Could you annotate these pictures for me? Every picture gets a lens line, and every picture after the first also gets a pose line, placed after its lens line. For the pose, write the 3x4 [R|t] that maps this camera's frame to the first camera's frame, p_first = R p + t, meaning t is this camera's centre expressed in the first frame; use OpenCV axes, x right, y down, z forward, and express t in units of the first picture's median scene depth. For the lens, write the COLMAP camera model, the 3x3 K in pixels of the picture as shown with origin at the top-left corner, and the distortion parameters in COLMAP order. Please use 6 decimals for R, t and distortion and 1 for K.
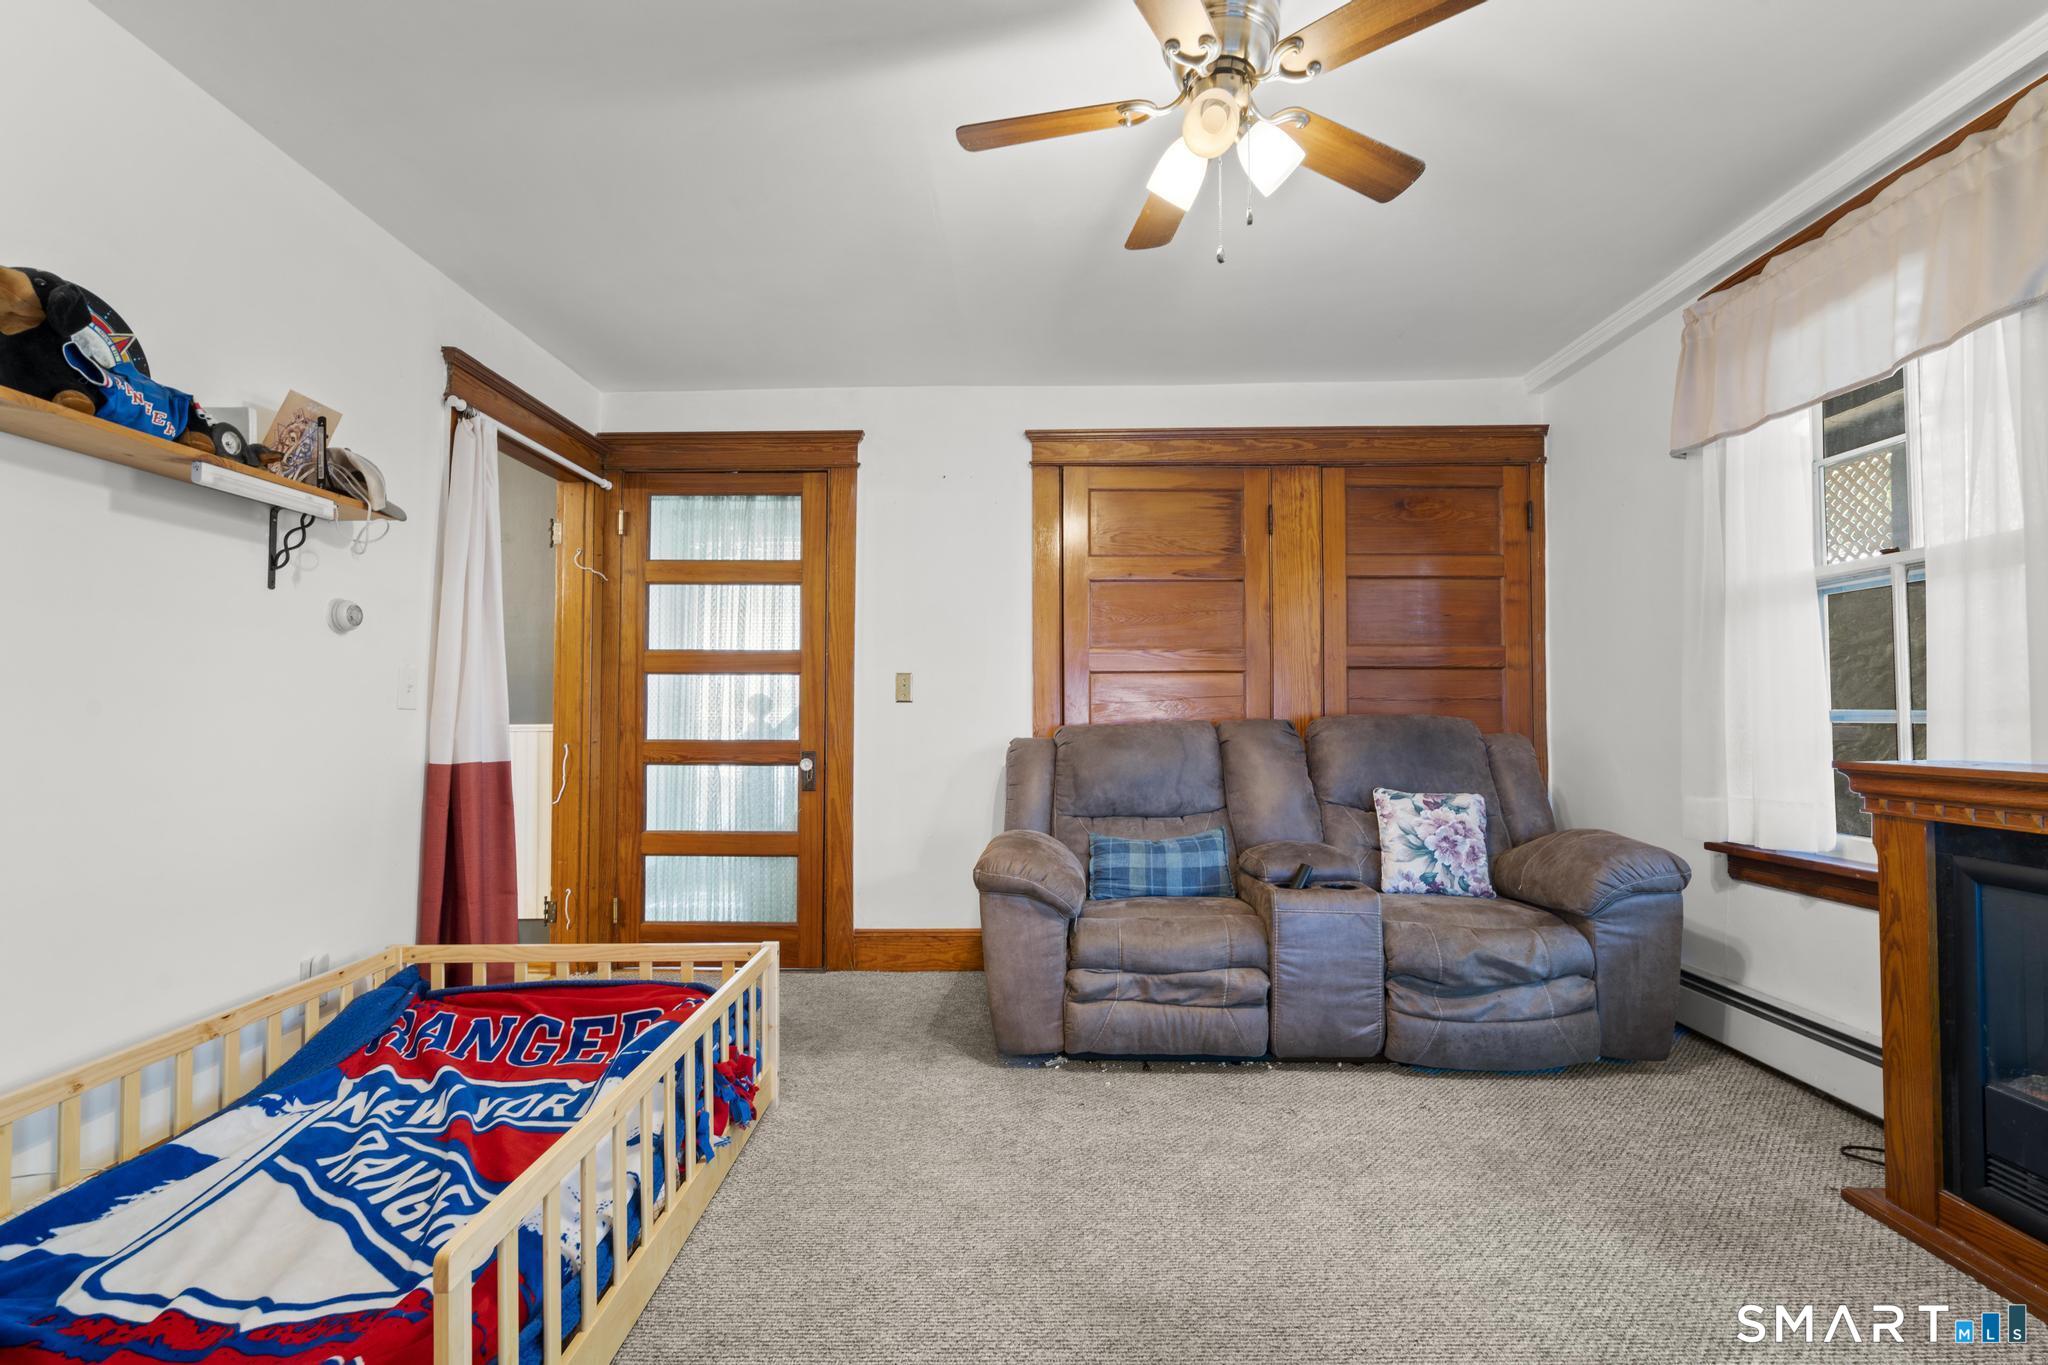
lens RADIAL K [[909.4, 0, 1024.0], [0, 909.4, 682.5], [0, 0, 1]] dist [-0.002307, -0.000389]
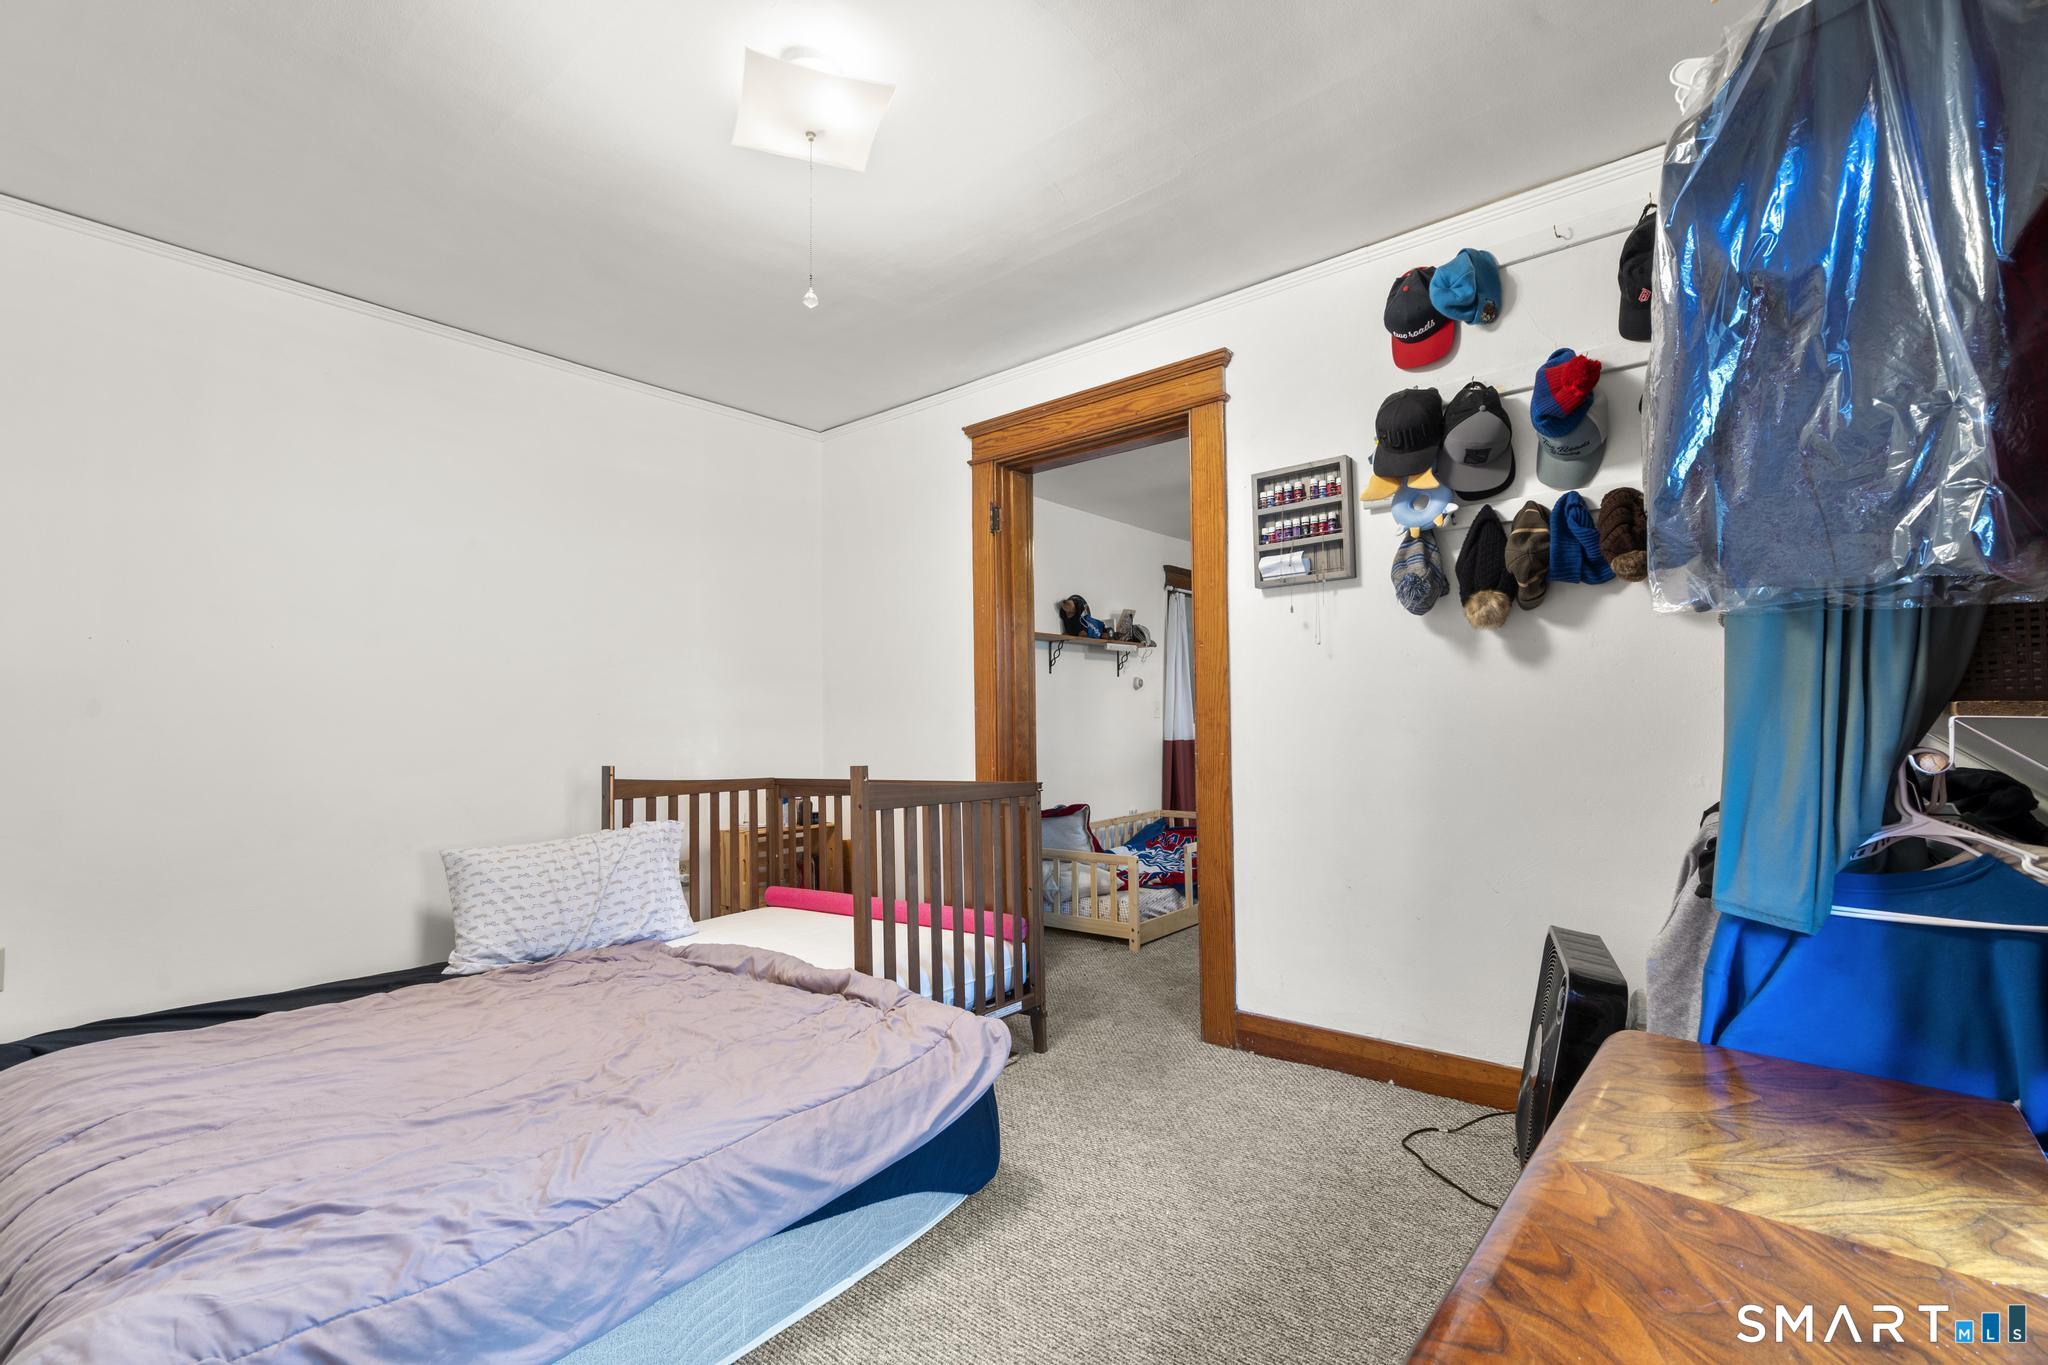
lens RADIAL K [[909.4, 0, 1024.0], [0, 909.4, 682.5], [0, 0, 1]] dist [-0.002307, -0.000389]
pose [[0.776059, -0.010289, -0.630576, 0.686198], [0.027815, 0.999452, 0.017925, -0.135976], [0.630046, -0.031450, 0.775921, -1.301336]]
